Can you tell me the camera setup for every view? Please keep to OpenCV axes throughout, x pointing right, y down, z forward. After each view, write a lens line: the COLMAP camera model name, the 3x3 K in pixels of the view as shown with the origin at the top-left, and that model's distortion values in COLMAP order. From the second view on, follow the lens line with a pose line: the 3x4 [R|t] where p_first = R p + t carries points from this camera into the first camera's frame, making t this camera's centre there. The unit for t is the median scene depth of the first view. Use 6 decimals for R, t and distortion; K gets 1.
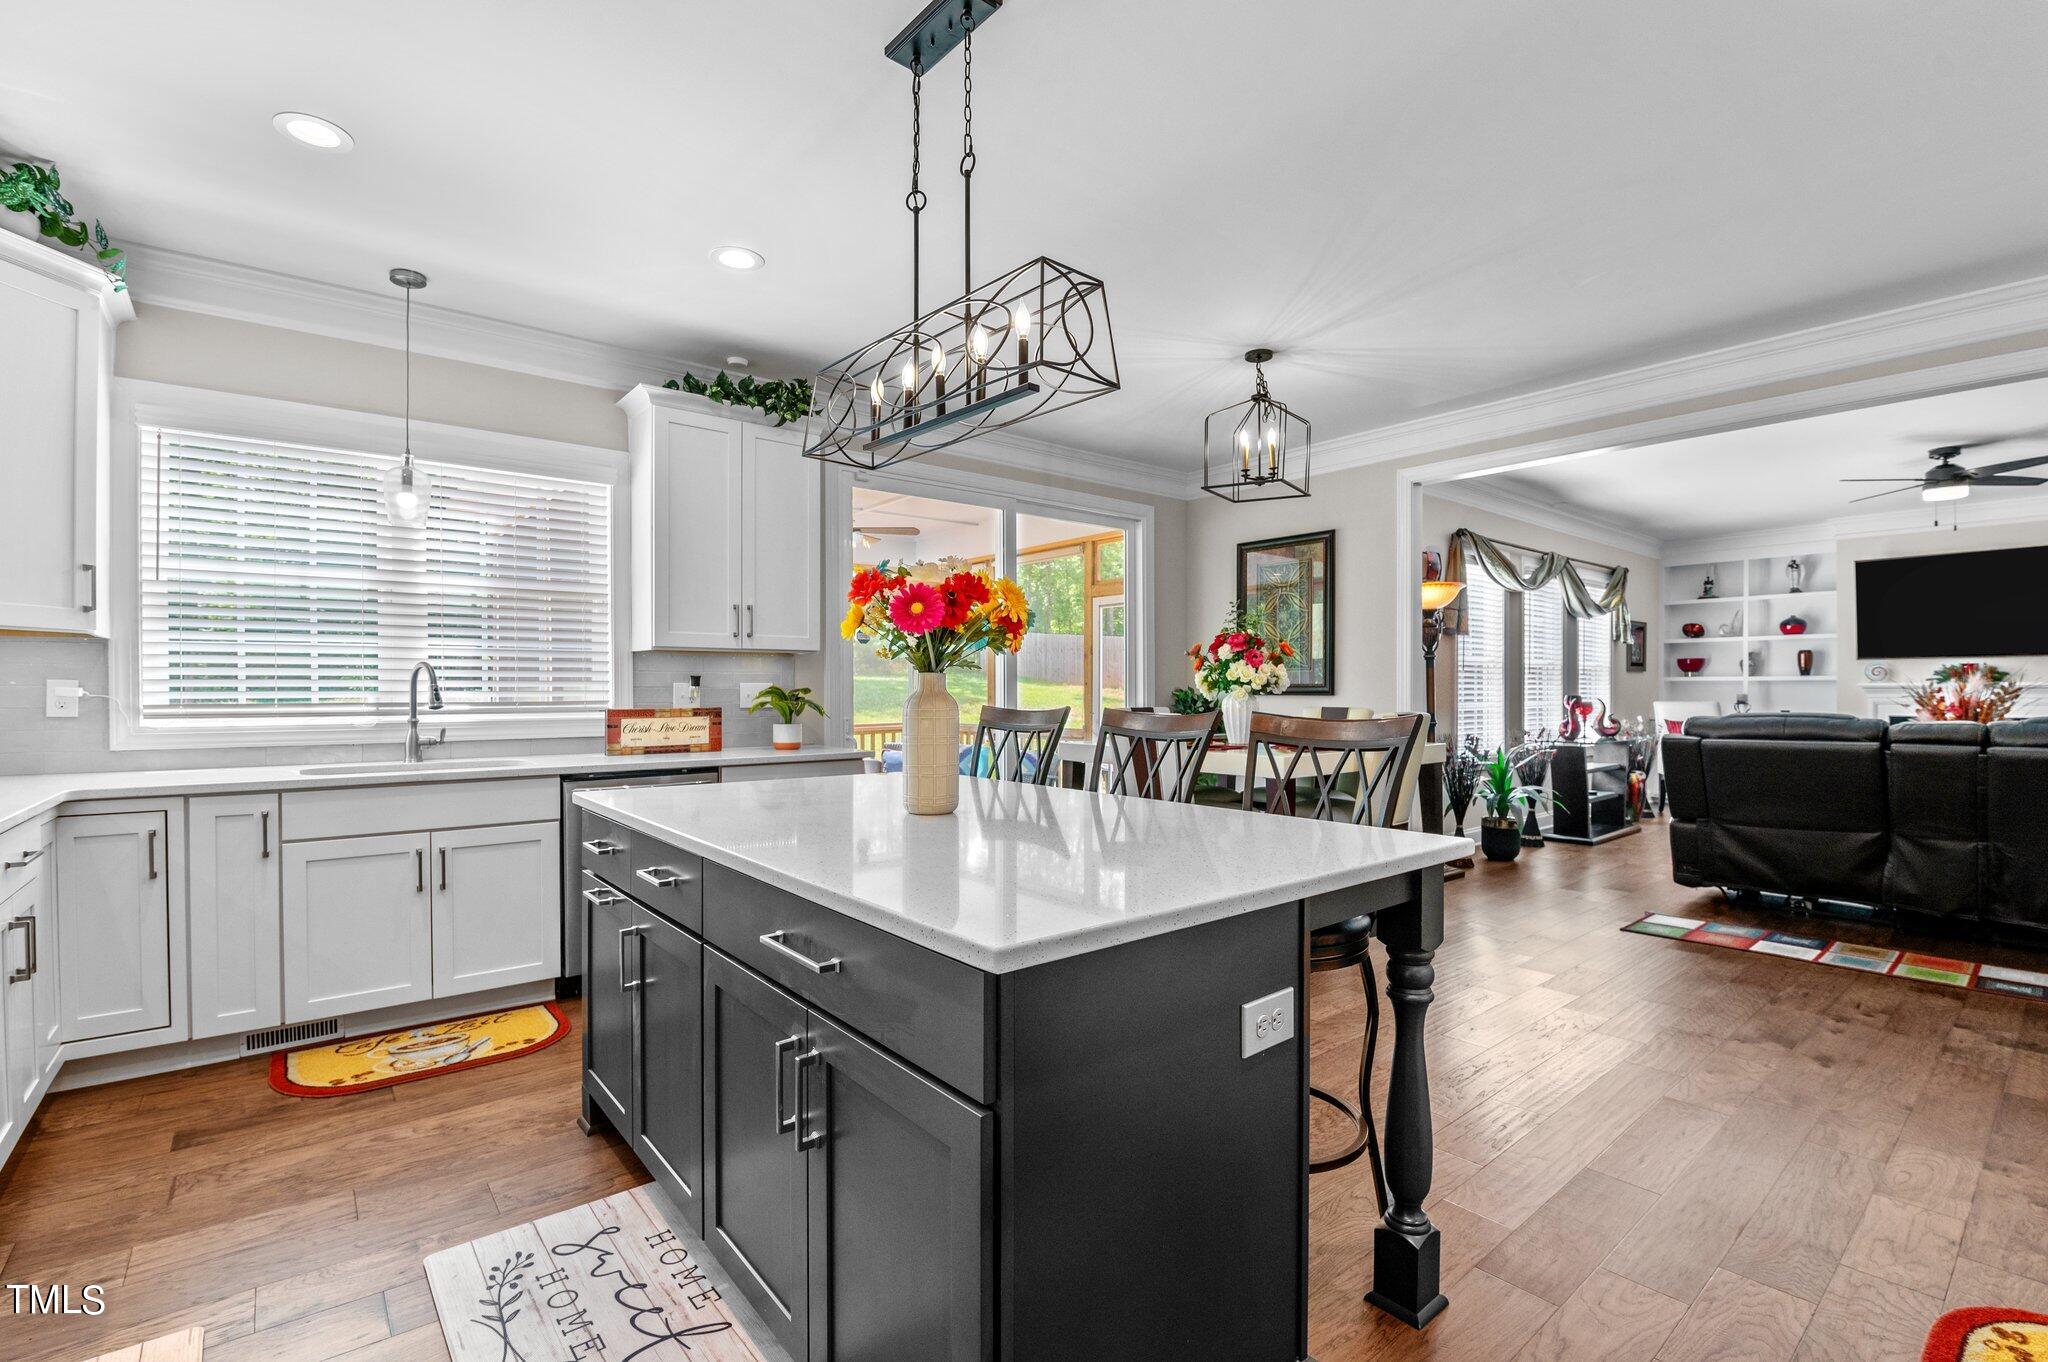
lens RADIAL K [[905.3, 0, 988.6], [0, 905.3, 701.2], [0, 0, 1]] dist [-0.014947, -0.003271]
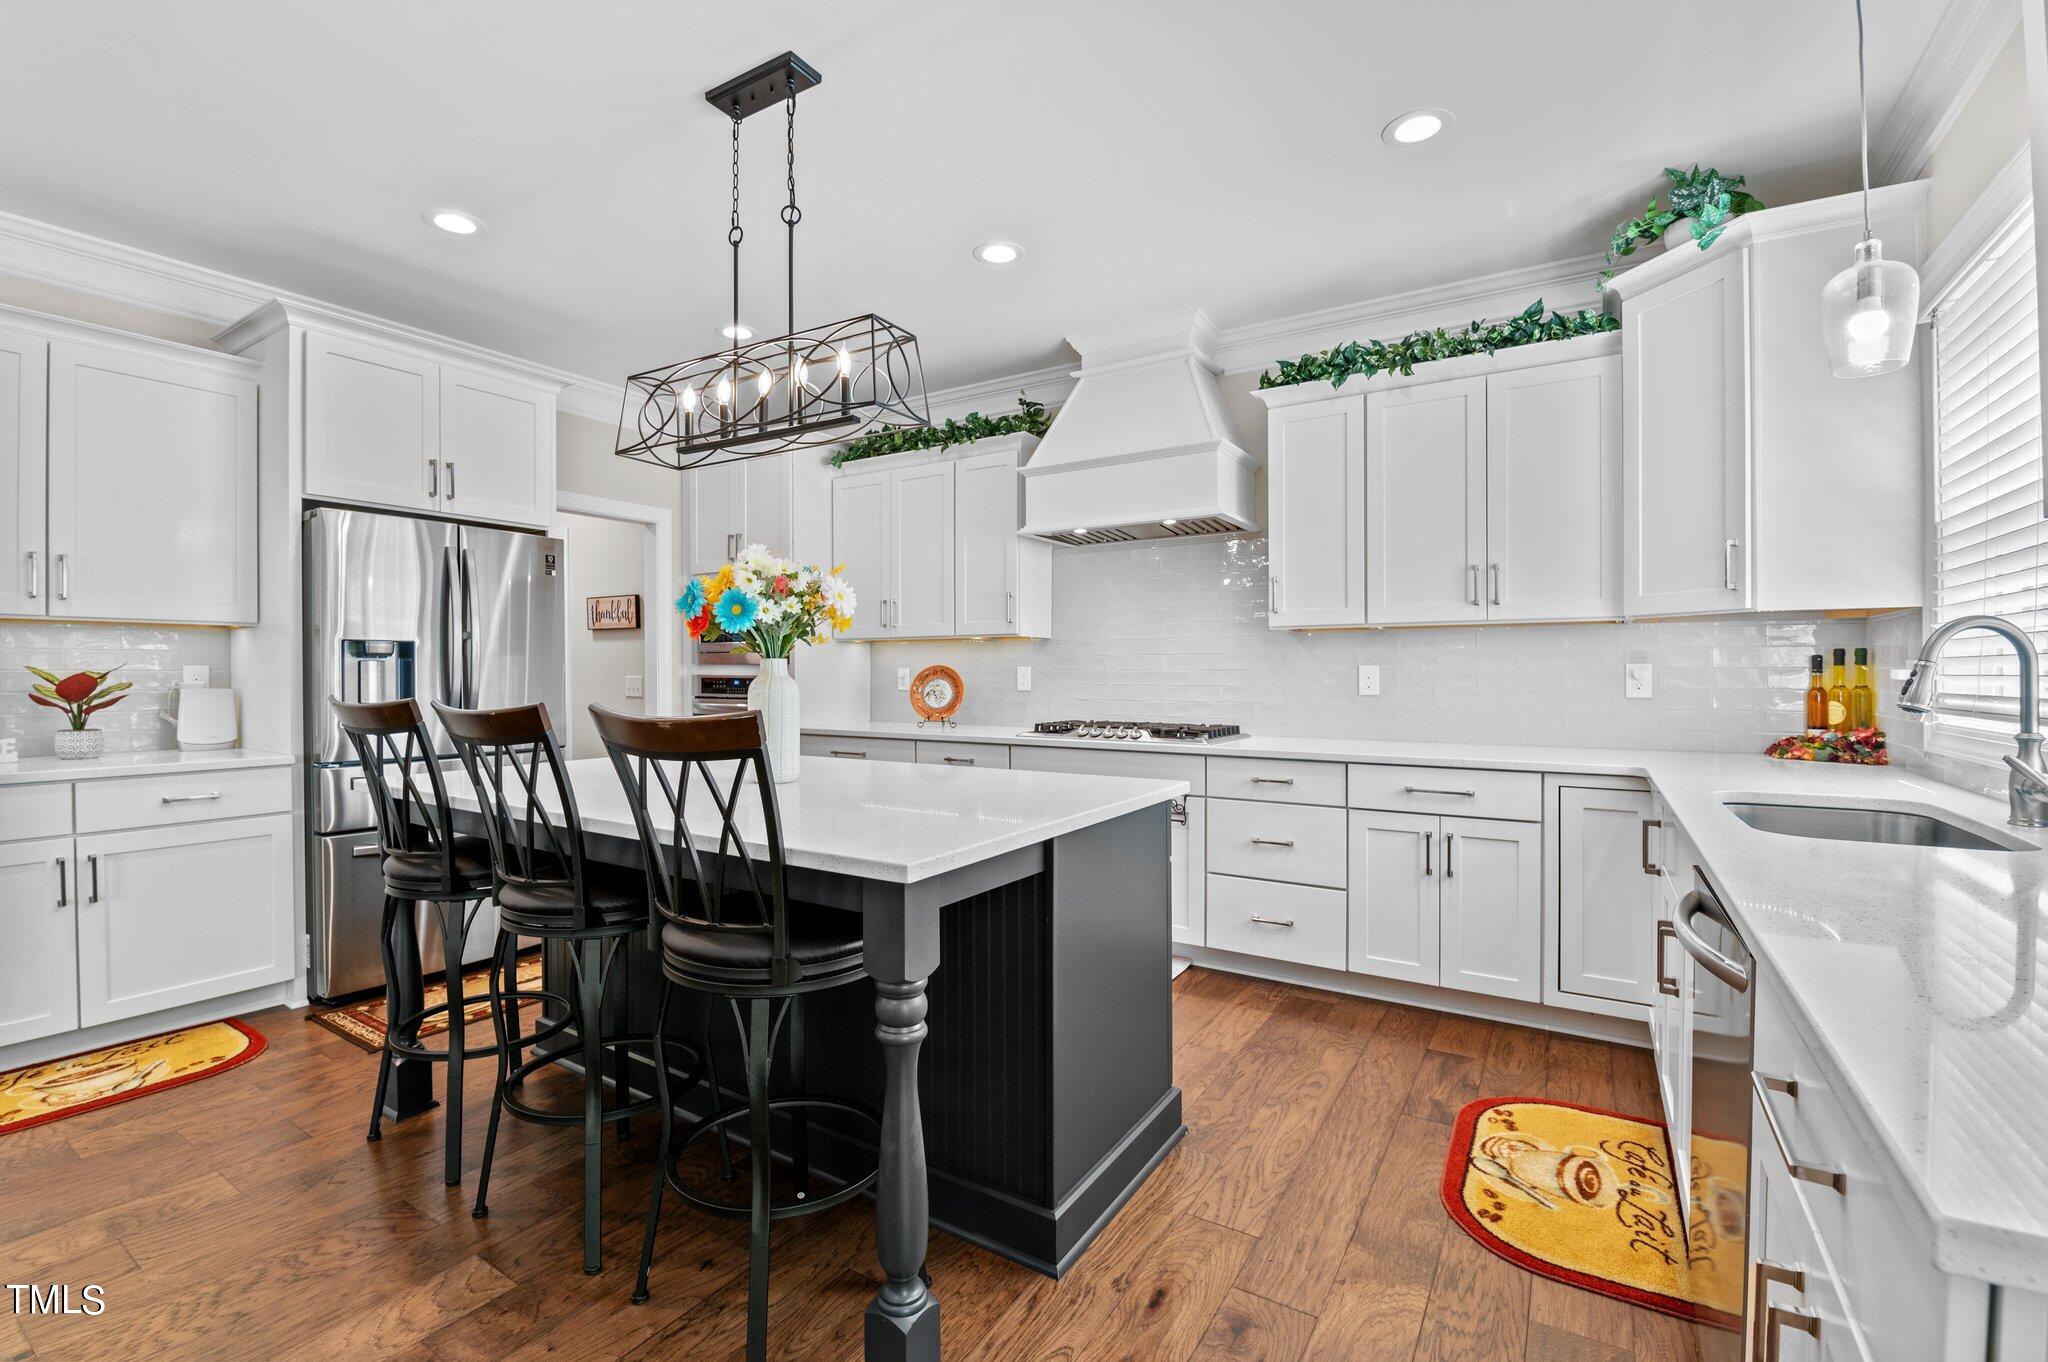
lens RADIAL K [[905.3, 0, 1024.4], [0, 905.3, 675.7], [0, 0, 1]] dist [-0.014947, -0.003271]
pose [[-0.936948, 0.000790, -0.349469, 0.021762], [-0.004508, 0.999887, 0.014346, -0.014412], [0.349441, 0.015017, -0.936838, 1.273284]]
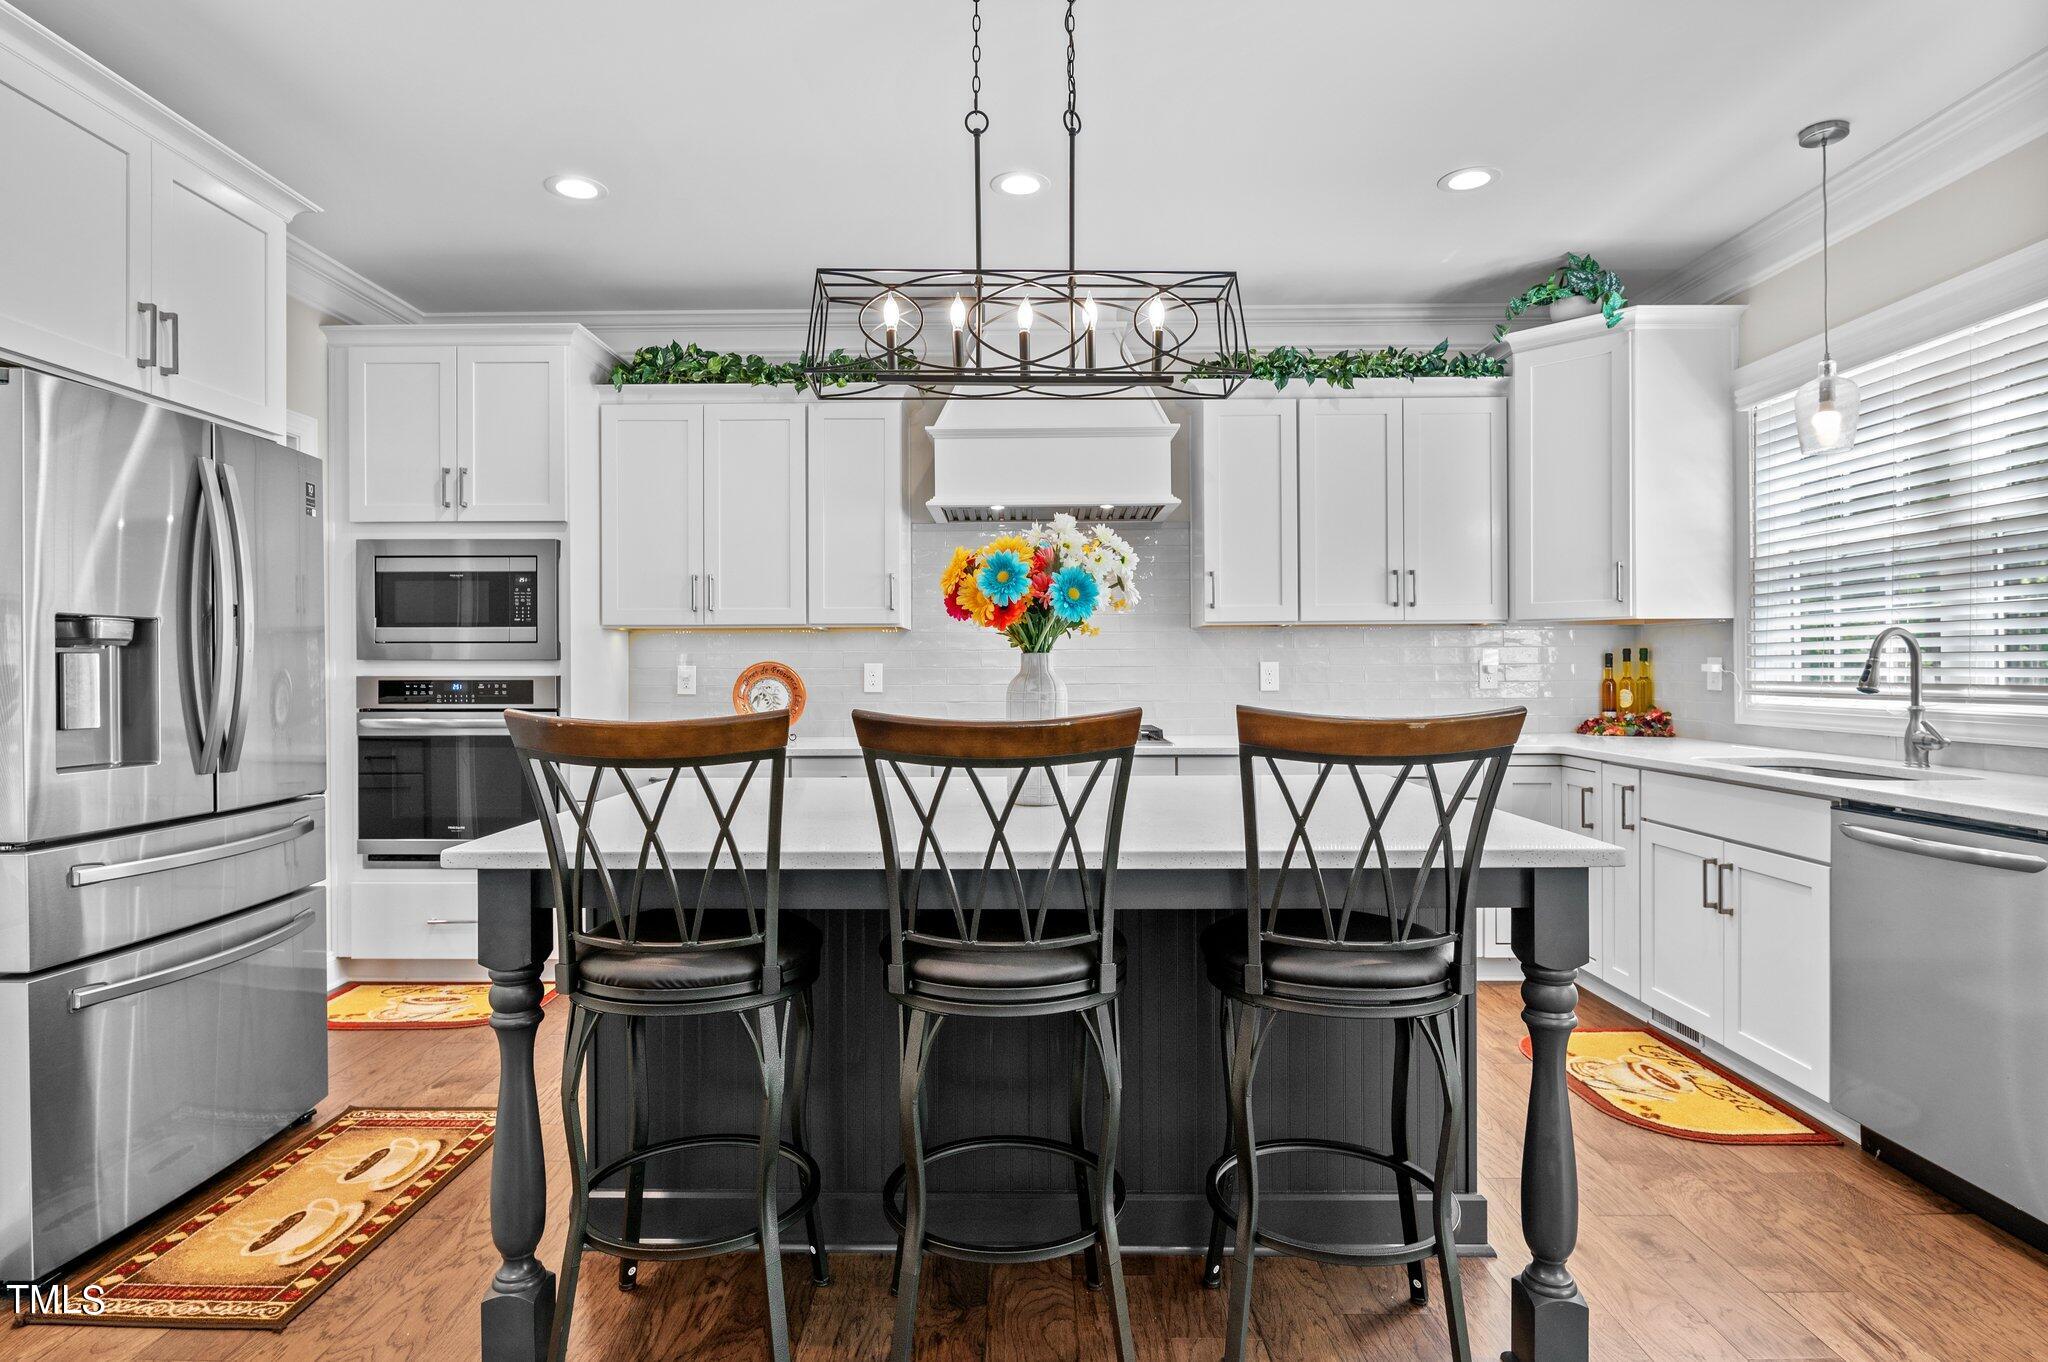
lens RADIAL K [[1073.7, 0, 1032.9], [0, 1073.7, 672.6], [0, 0, 1]] dist [-0.000064, -0.001479]
pose [[-0.609583, 0.006104, -0.792699, 0.477891], [-0.005827, 0.999909, 0.012180, -0.013834], [0.792701, 0.012044, -0.609492, 0.979761]]
